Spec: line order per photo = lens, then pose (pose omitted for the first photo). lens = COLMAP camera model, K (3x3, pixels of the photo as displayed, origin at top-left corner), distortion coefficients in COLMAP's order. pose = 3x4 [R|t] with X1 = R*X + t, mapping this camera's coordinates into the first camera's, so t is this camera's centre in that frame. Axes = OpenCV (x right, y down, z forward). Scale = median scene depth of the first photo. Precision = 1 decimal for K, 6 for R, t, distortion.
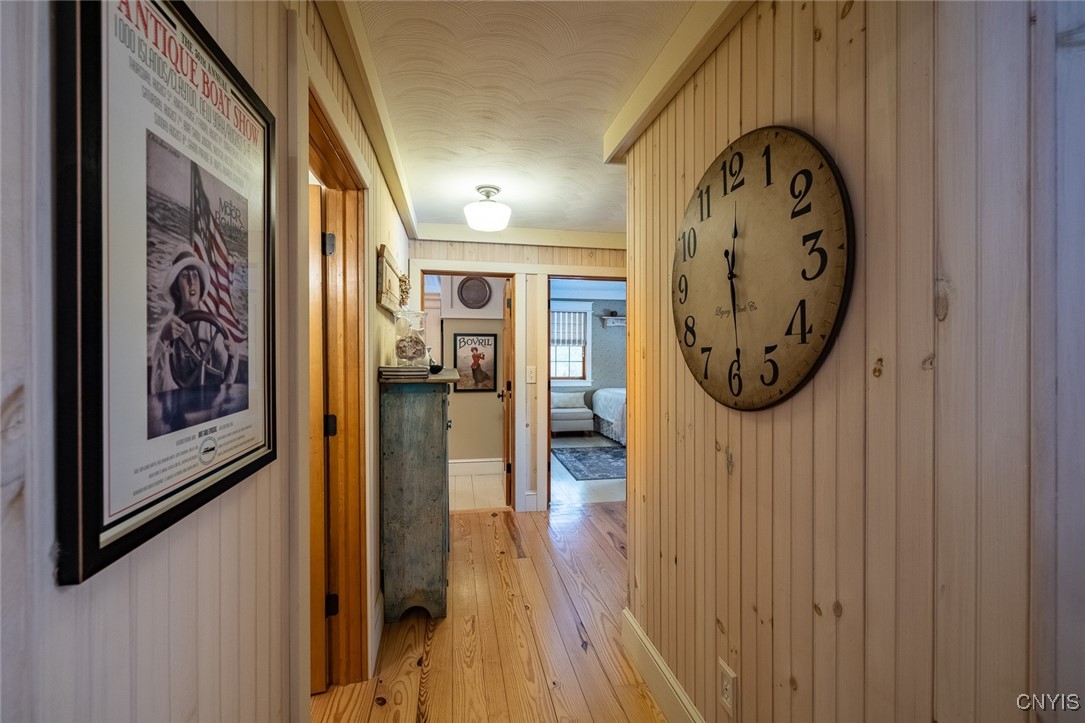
lens RADIAL K [[459.8, 0, 544.3], [0, 459.8, 355.8], [0, 0, 1]] dist [-0.000974, -0.000763]
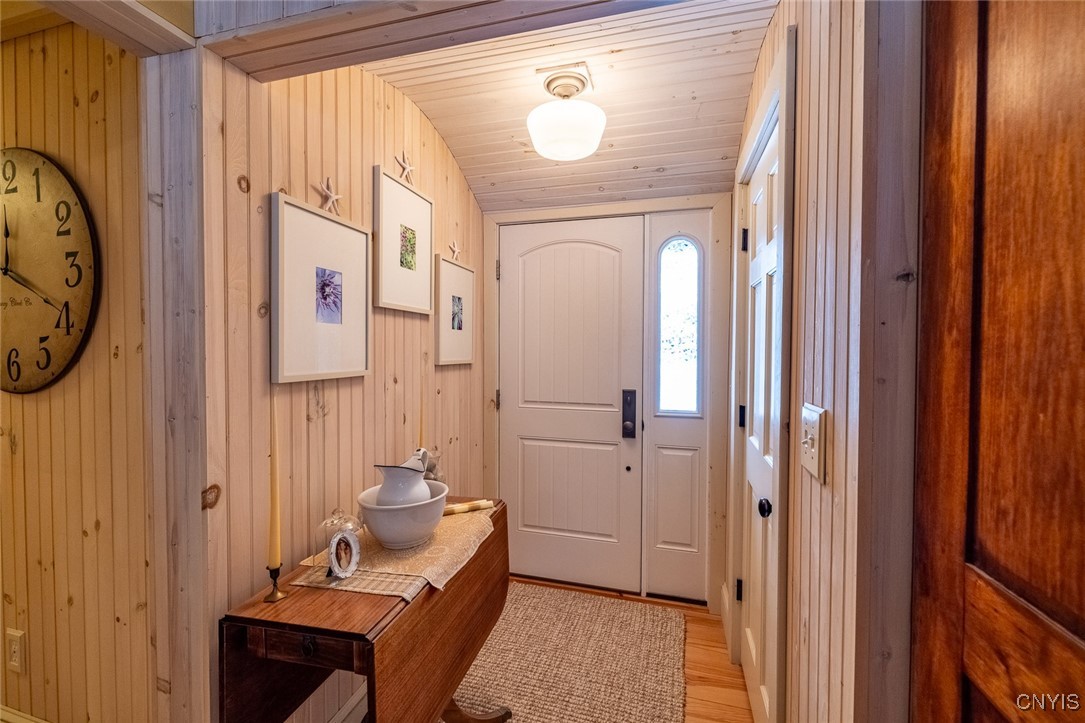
lens RADIAL K [[459.8, 0, 539.2], [0, 459.8, 358.4], [0, 0, 1]] dist [-0.000974, -0.000763]
pose [[0.458724, -0.018283, 0.888391, 0.017637], [0.000091, 0.999789, 0.020528, 0.010706], [-0.888579, -0.009336, 0.458629, -0.668971]]
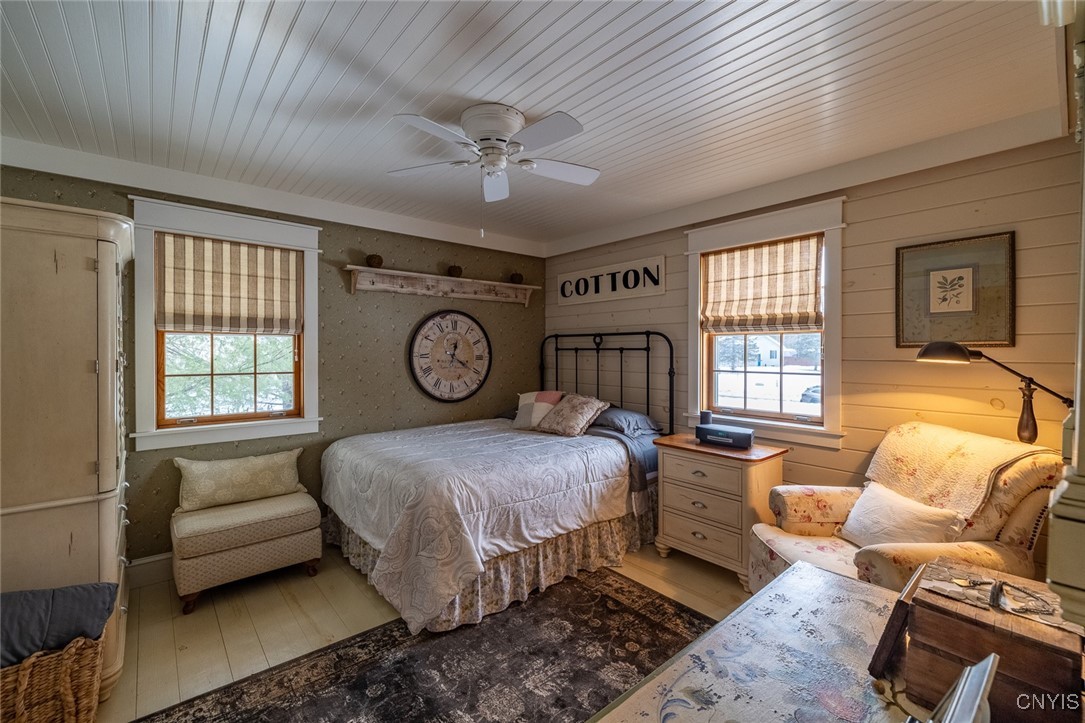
lens RADIAL K [[459.8, 0, 536.5], [0, 459.8, 355.4], [0, 0, 1]] dist [-0.000974, -0.000763]
pose [[0.874863, -0.009624, 0.484276, 0.502832], [0.007984, 0.999953, 0.005450, -0.020854], [-0.484306, -0.000902, 0.874898, 3.684810]]
